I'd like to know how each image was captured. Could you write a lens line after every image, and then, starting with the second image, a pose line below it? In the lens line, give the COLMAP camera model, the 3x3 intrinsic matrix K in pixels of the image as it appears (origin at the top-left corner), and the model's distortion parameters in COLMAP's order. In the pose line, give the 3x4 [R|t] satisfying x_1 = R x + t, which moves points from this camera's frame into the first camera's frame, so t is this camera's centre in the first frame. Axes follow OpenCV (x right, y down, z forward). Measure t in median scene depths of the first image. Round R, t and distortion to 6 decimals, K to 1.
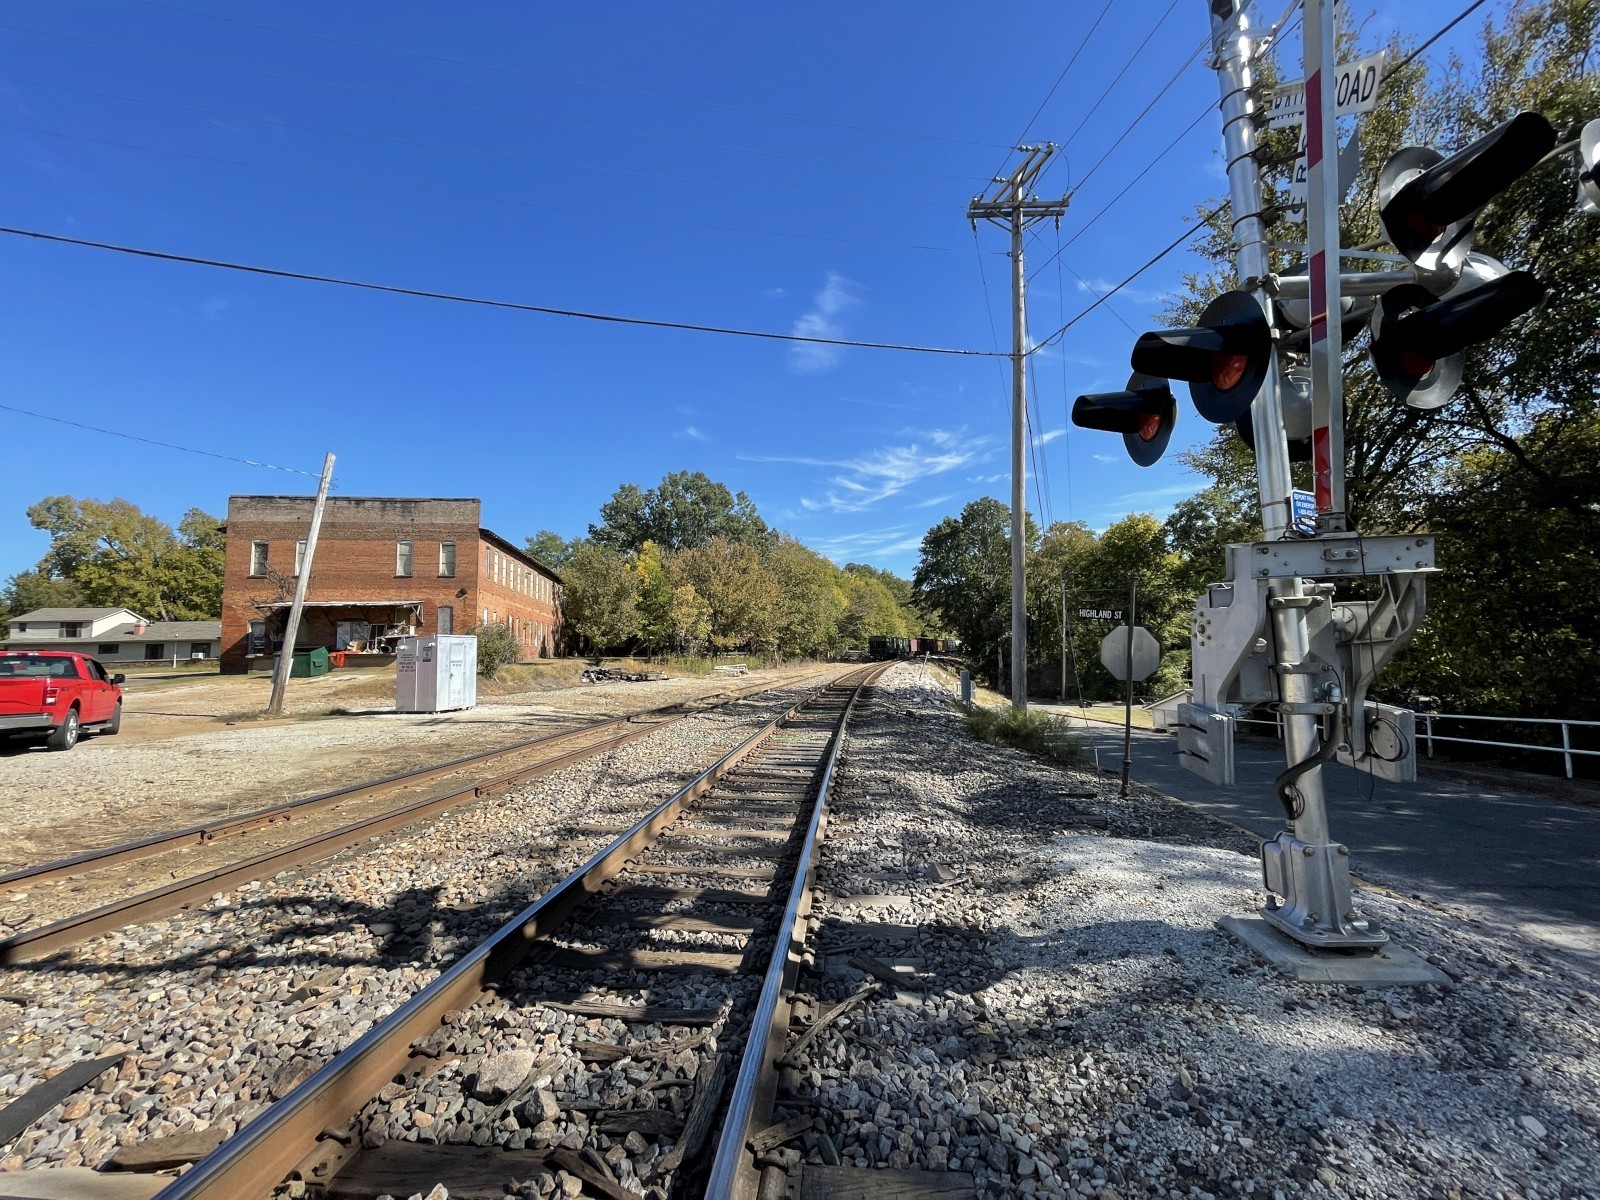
lens RADIAL K [[650.8, 0, 801.7], [0, 650.8, 609.7], [0, 0, 1]] dist [0.000578, -0.000463]
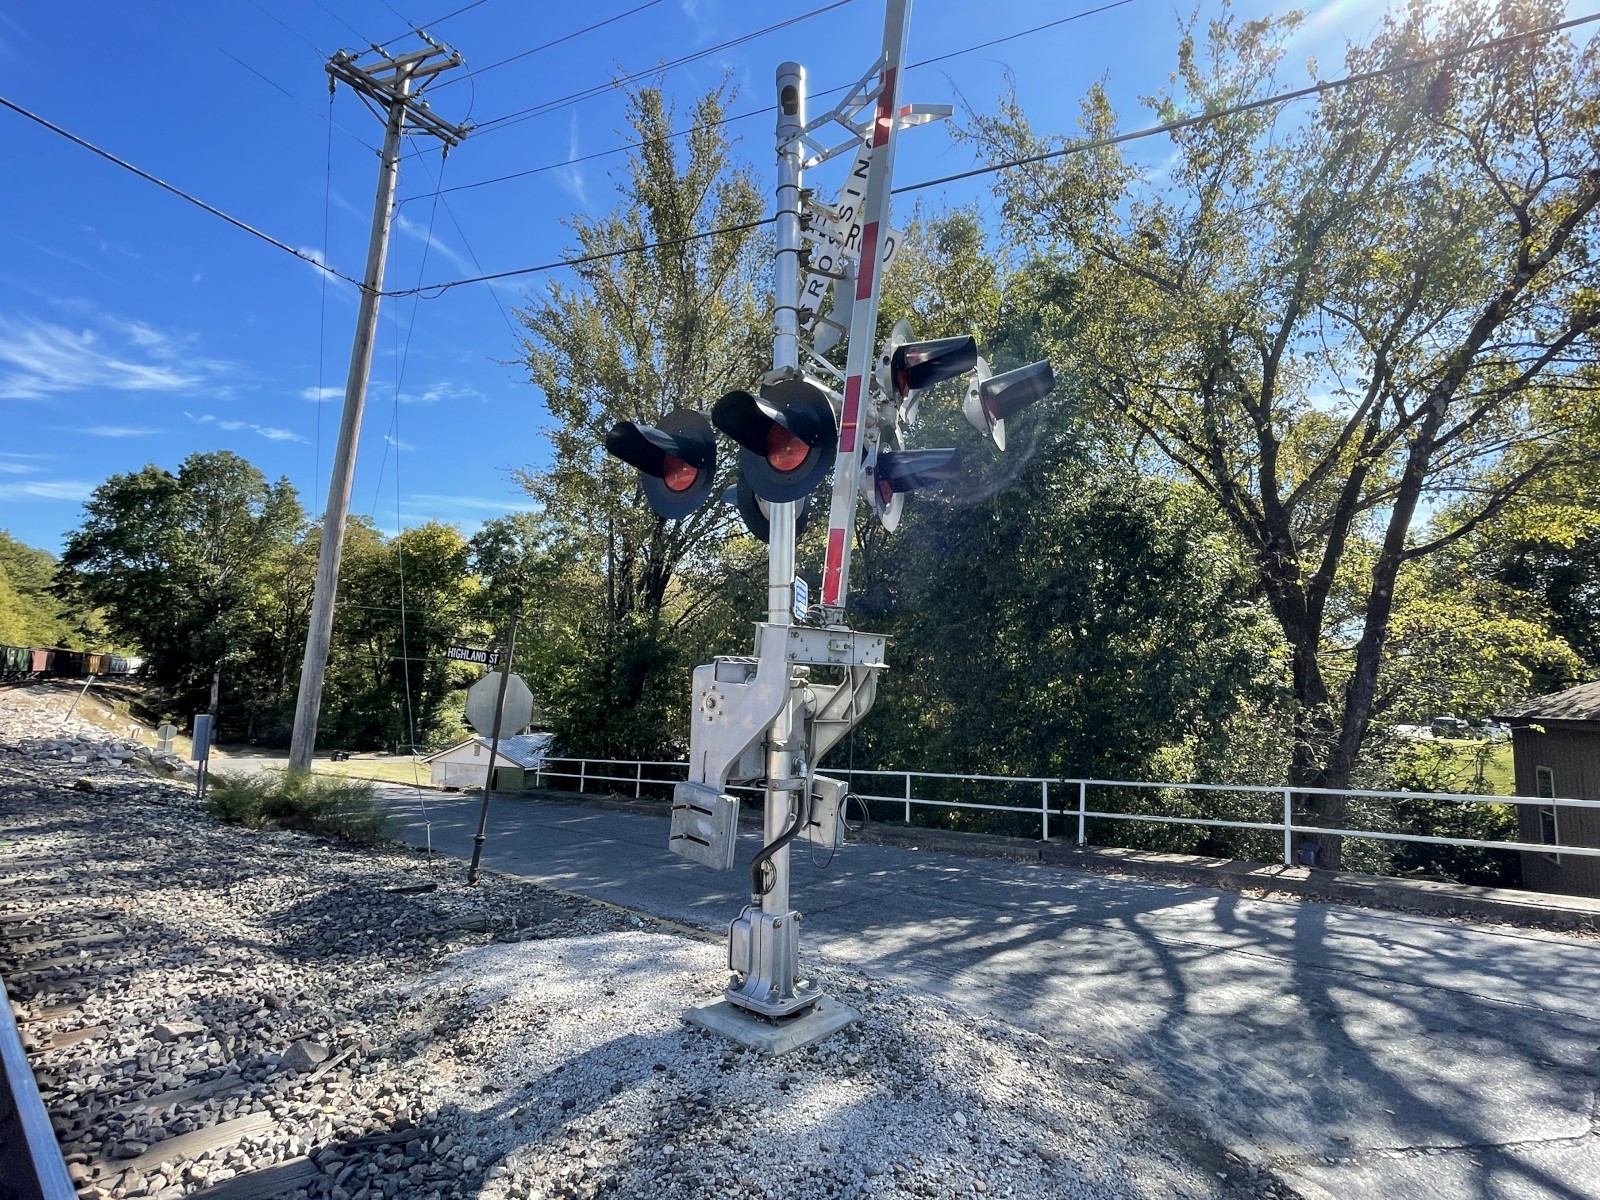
lens RADIAL K [[811.0, 0, 799.5], [0, 811.0, 607.1], [0, 0, 1]] dist [-0.000572, -0.000029]
pose [[0.588614, 0.123879, 0.798867, -0.137365], [-0.098114, 0.991832, -0.081510, -0.013056], [-0.802438, -0.030403, 0.595960, 0.099227]]
